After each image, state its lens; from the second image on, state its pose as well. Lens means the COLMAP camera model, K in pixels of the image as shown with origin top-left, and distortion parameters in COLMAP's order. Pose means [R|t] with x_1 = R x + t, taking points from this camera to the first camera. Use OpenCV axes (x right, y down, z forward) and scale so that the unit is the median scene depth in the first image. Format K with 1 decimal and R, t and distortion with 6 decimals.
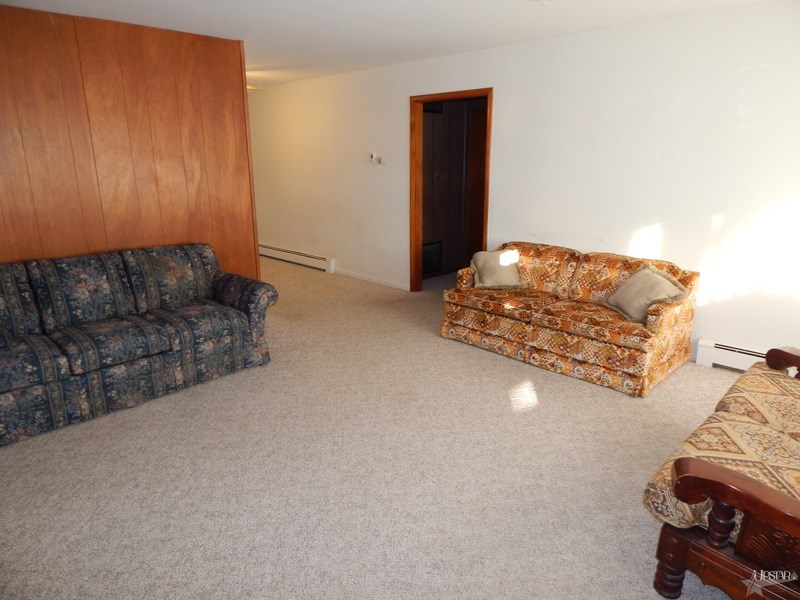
lens RADIAL K [[526.2, 0, 403.8], [0, 526.2, 300.2], [0, 0, 1]] dist [0.001448, -0.000473]
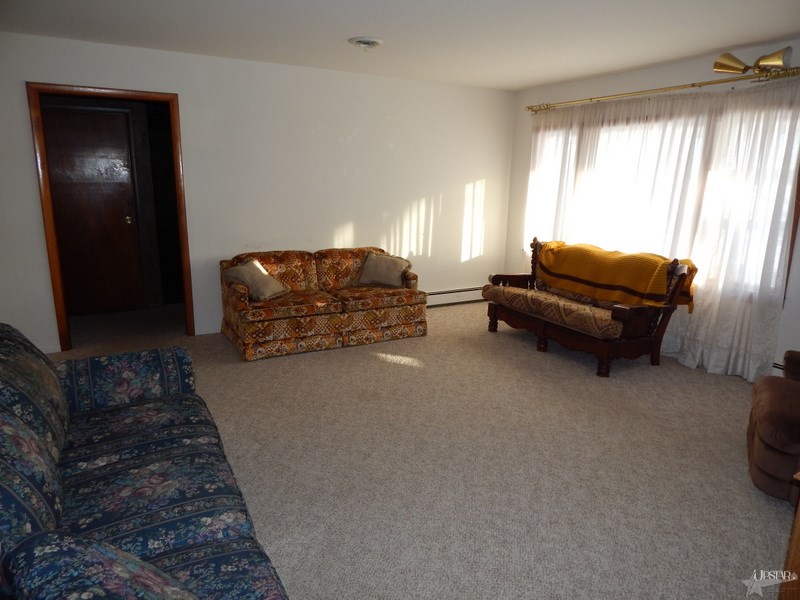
lens RADIAL K [[526.2, 0, 403.8], [0, 526.2, 300.2], [0, 0, 1]] dist [0.001448, -0.000473]
pose [[0.280121, -0.206923, 0.937398, -0.772039], [0.241802, 0.960216, 0.139703, -0.107129], [-0.929012, 0.187531, 0.319011, 0.478468]]
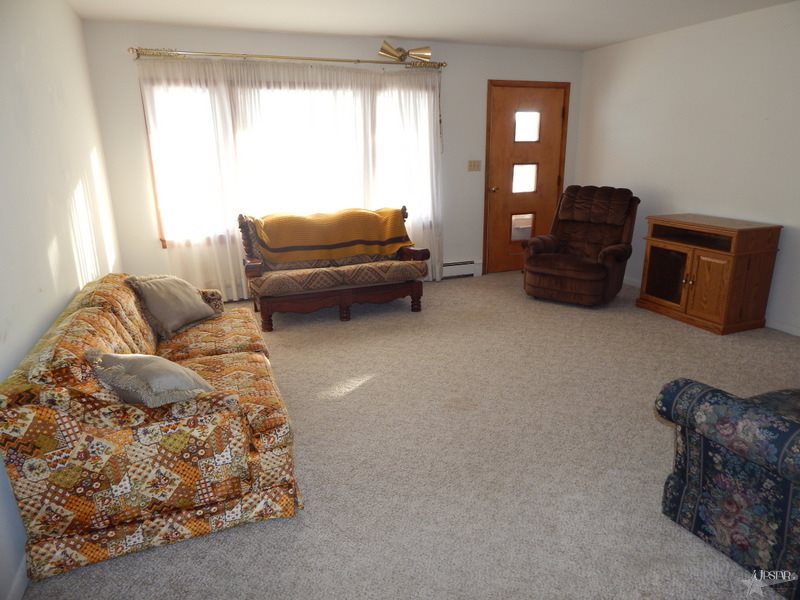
lens RADIAL K [[526.2, 0, 403.8], [0, 526.2, 300.2], [0, 0, 1]] dist [0.001448, -0.000473]
pose [[-0.913696, -0.094735, 0.395201, -0.200671], [0.131422, 0.851322, 0.507917, -0.362116], [-0.384561, 0.516020, -0.765399, 1.374122]]
